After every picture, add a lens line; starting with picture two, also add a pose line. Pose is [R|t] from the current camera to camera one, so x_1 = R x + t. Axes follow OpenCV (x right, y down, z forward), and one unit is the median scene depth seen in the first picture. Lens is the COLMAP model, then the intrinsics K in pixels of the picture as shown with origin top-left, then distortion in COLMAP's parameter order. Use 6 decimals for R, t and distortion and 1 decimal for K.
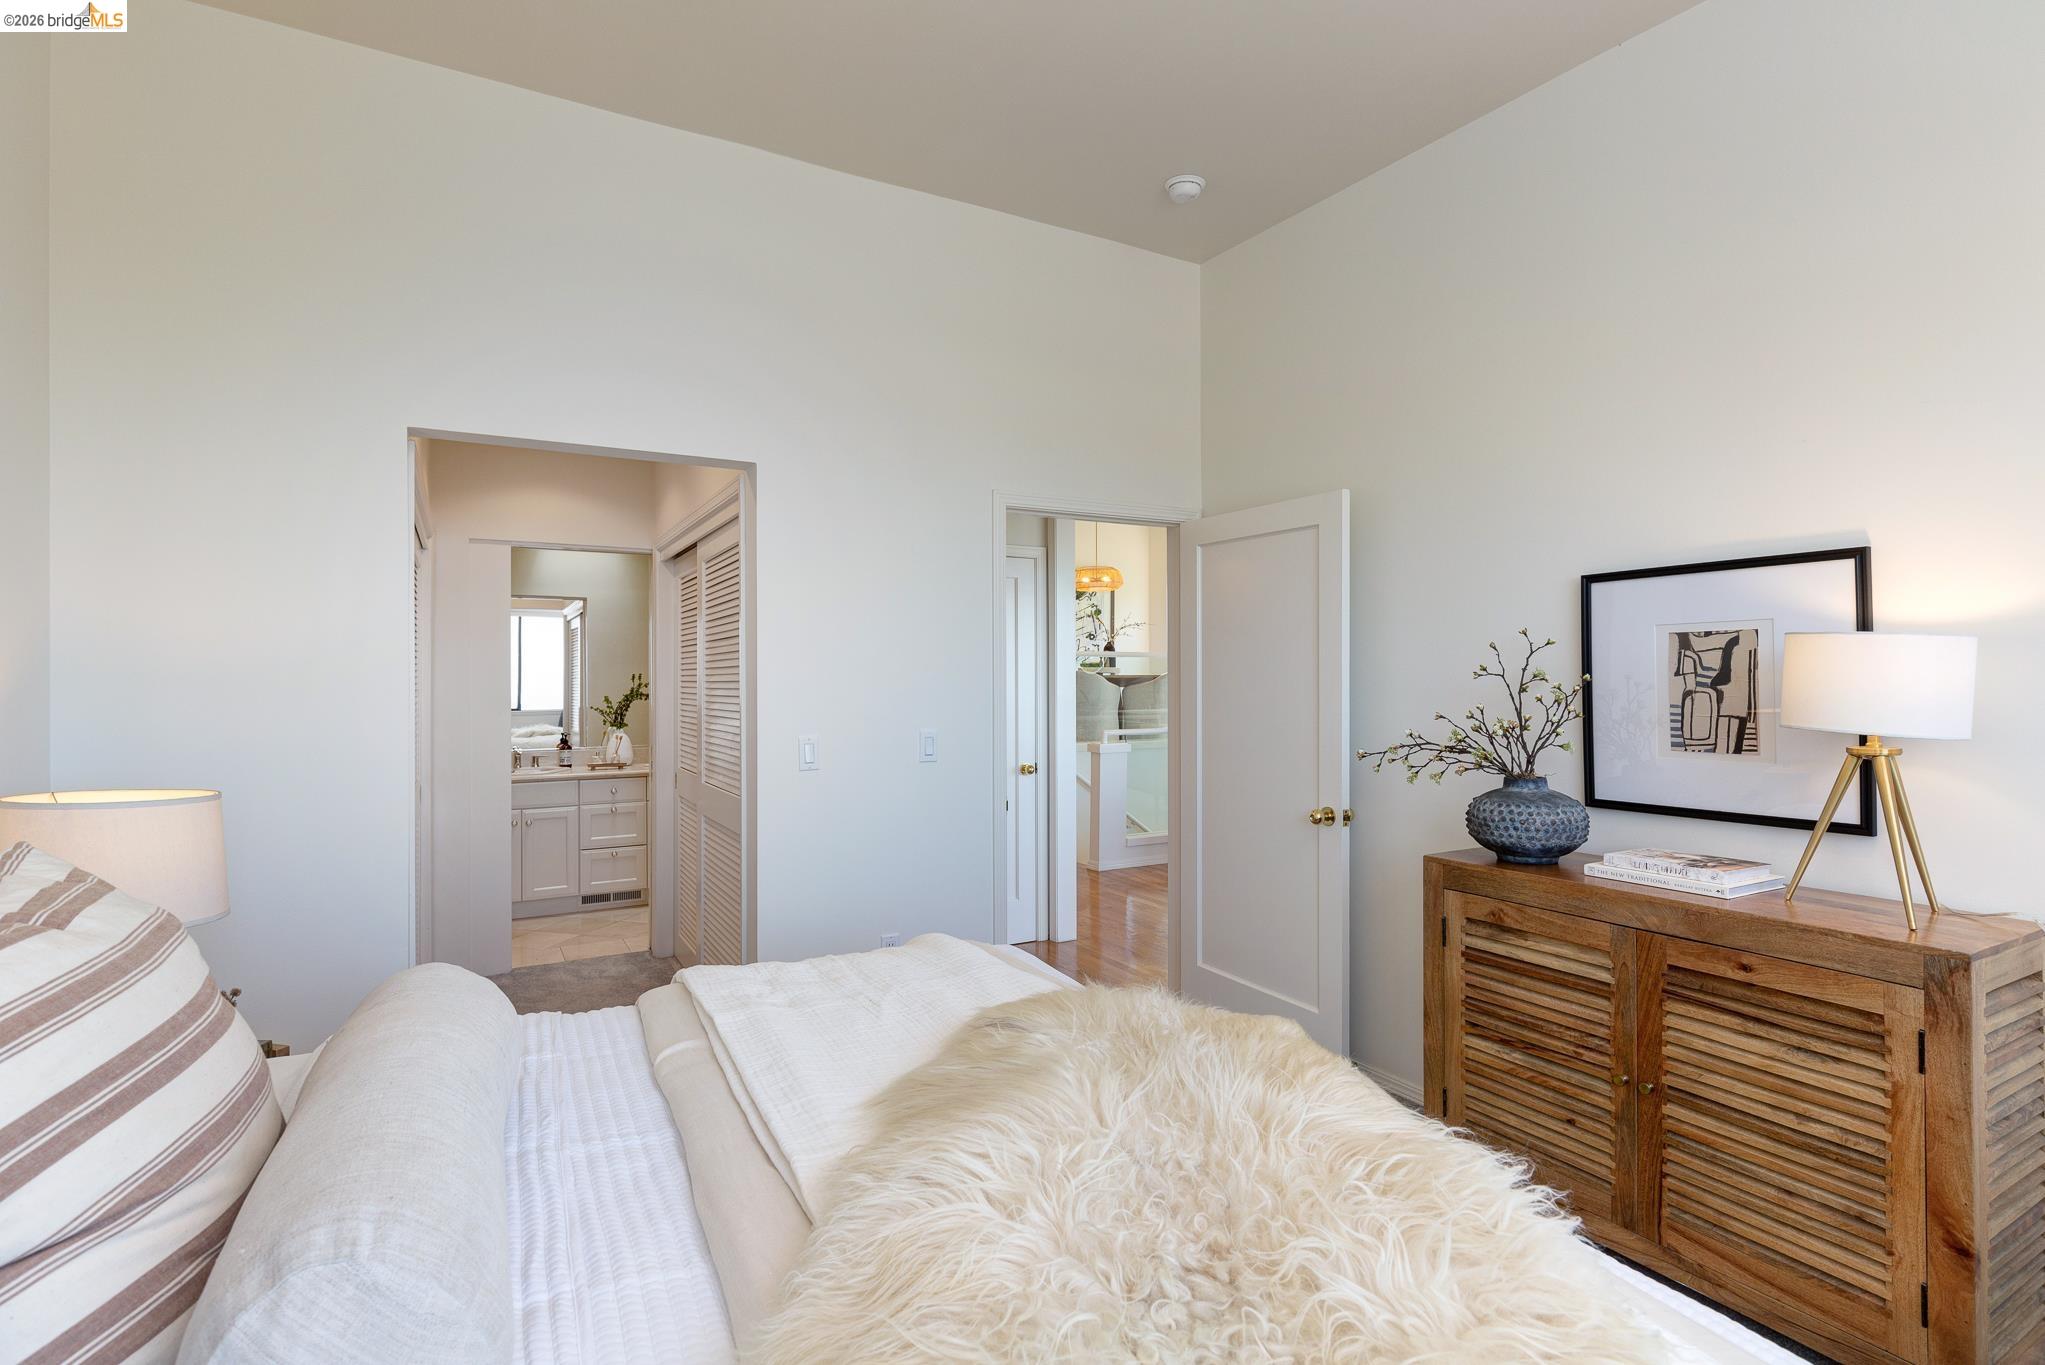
lens RADIAL K [[980.2, 0, 1010.0], [0, 980.2, 678.3], [0, 0, 1]] dist [0.000369, 0.000104]
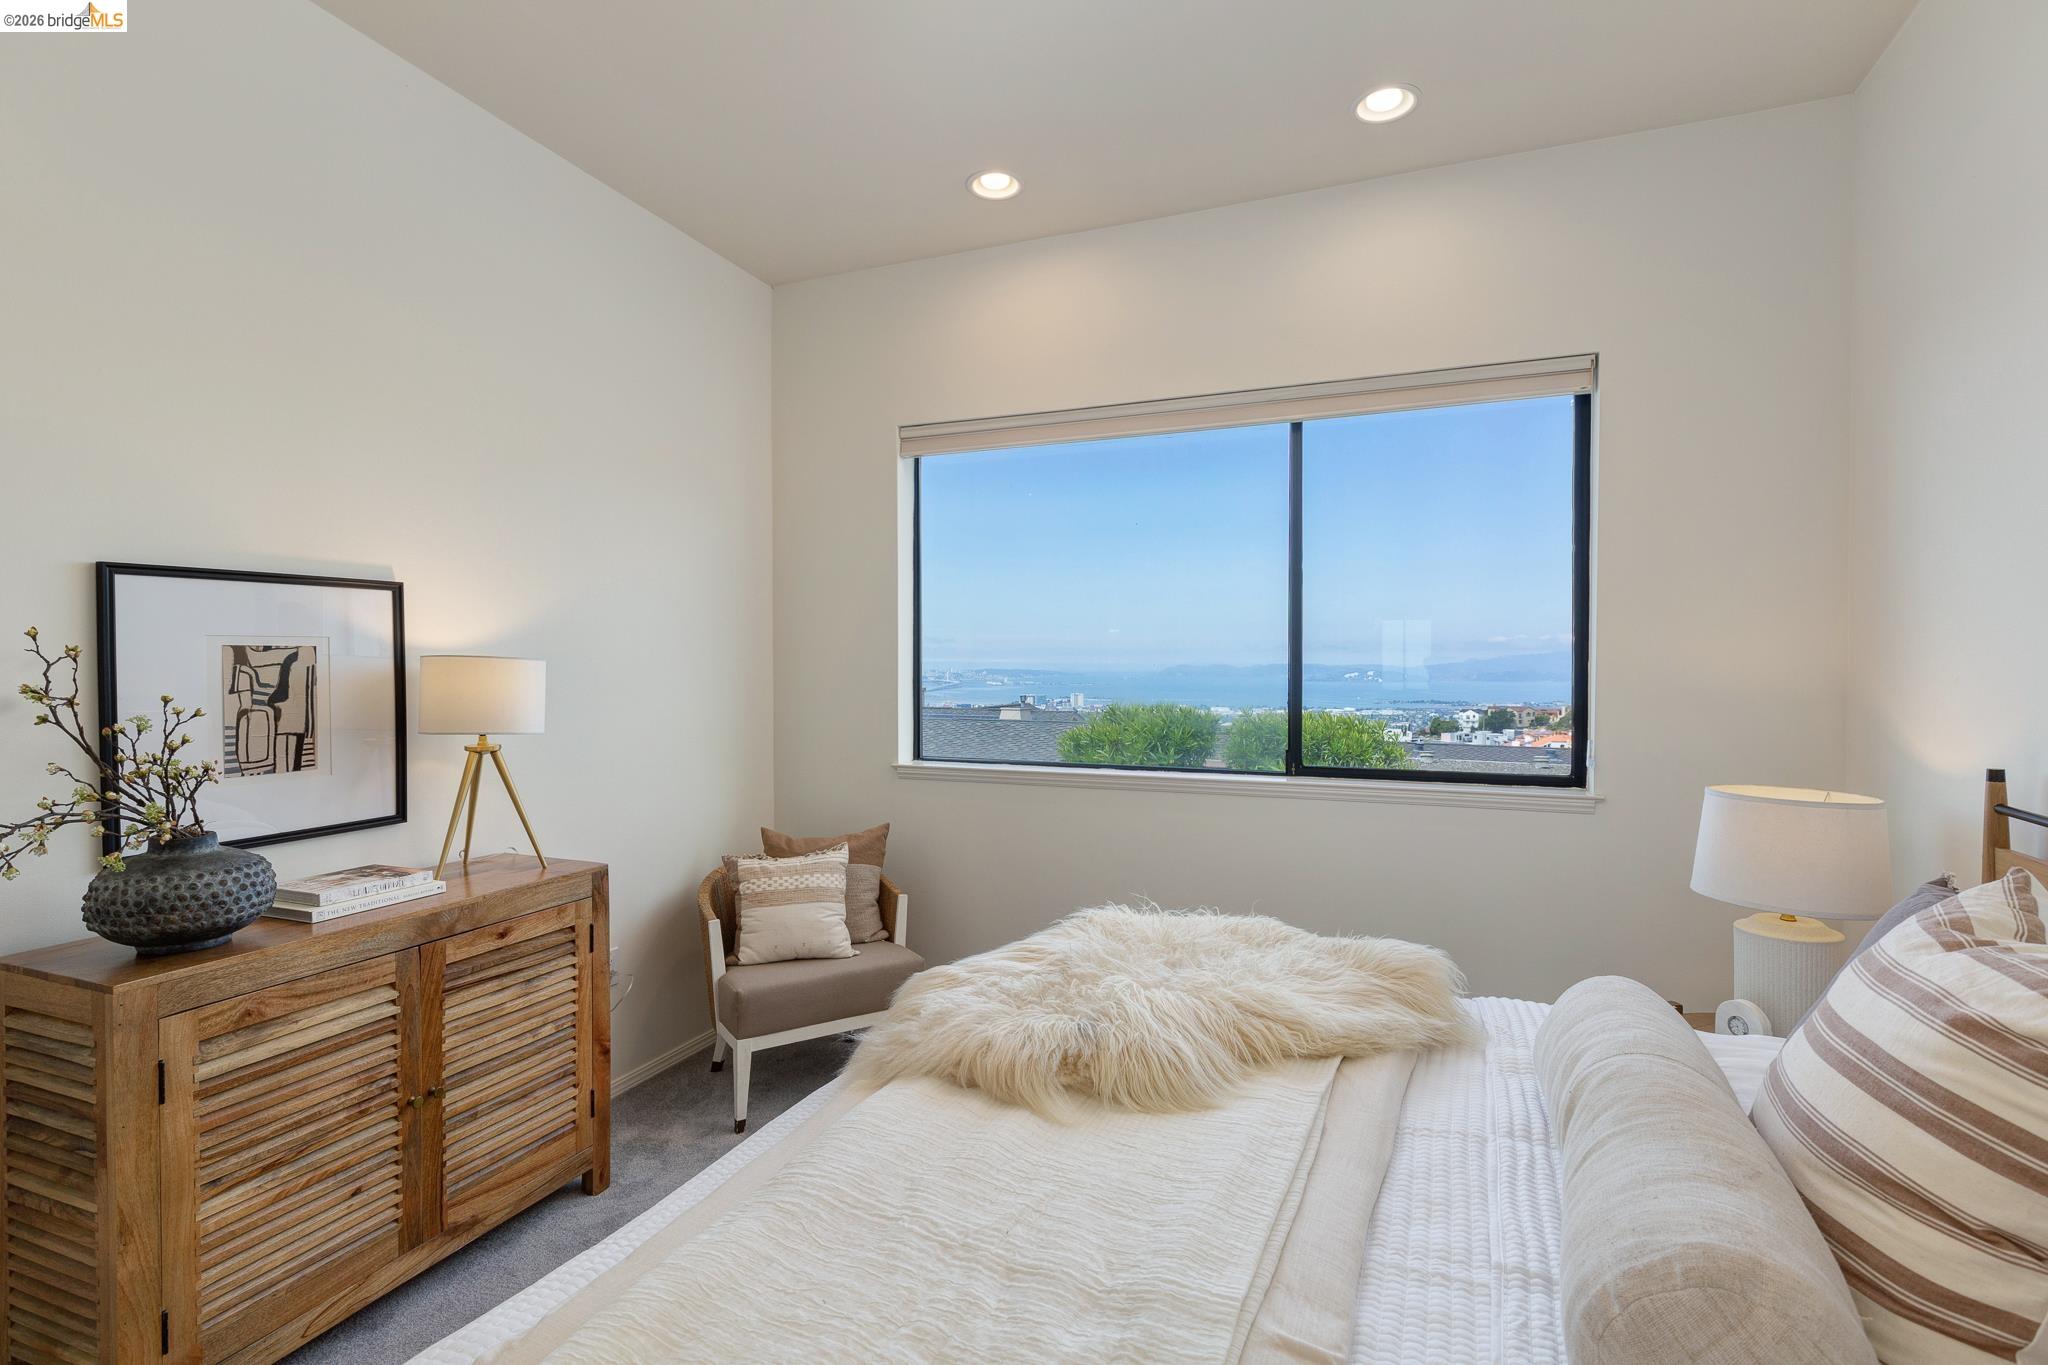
lens RADIAL K [[981.6, 0, 1011.5], [0, 981.6, 678.3], [0, 0, 1]] dist [0.000369, 0.000104]
pose [[-0.614088, -0.012284, 0.789142, -0.478154], [-0.000531, 0.999885, 0.015152, -0.031542], [-0.789237, 0.008886, -0.614024, 1.023842]]
